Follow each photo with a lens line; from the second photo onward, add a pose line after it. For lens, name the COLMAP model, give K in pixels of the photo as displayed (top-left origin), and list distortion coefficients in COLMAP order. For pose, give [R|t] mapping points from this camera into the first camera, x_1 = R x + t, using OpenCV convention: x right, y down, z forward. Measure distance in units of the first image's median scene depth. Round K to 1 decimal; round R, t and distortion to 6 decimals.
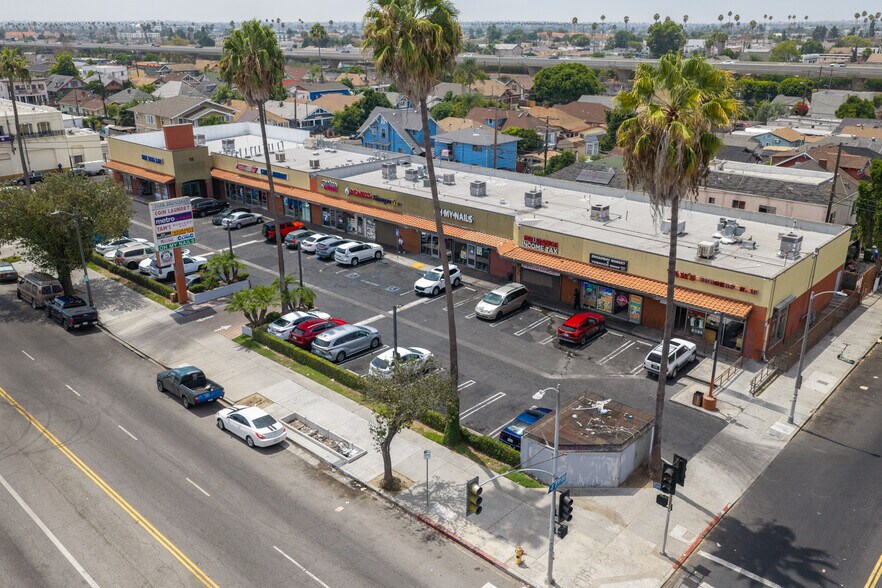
lens RADIAL K [[729.3, 0, 444.2], [0, 729.3, 293.8], [0, 0, 1]] dist [0.020953, -0.034441]
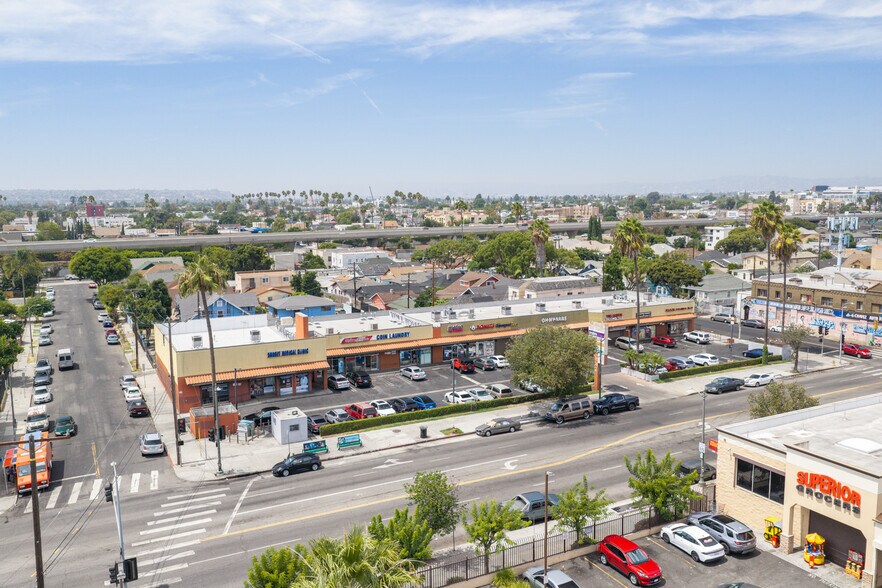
lens RADIAL K [[729.3, 0, 441.5], [0, 729.3, 291.1], [0, 0, 1]] dist [0.020953, -0.034441]
pose [[0.336383, -0.123877, 0.933542, -1.991135], [0.333556, 0.942718, 0.004905, -0.318084], [-0.880674, 0.309738, 0.358434, 0.701211]]
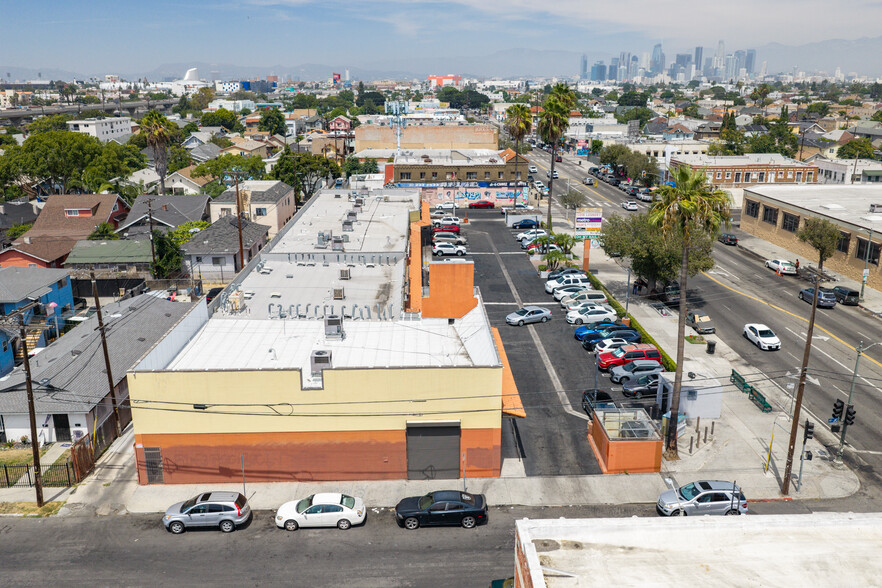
lens RADIAL K [[729.3, 0, 444.1], [0, 729.3, 298.7], [0, 0, 1]] dist [0.020953, -0.034441]
pose [[-0.705286, -0.197912, 0.680737, -1.268598], [0.246674, 0.831725, 0.497378, -0.829408], [-0.664623, 0.518714, -0.537784, 2.158178]]
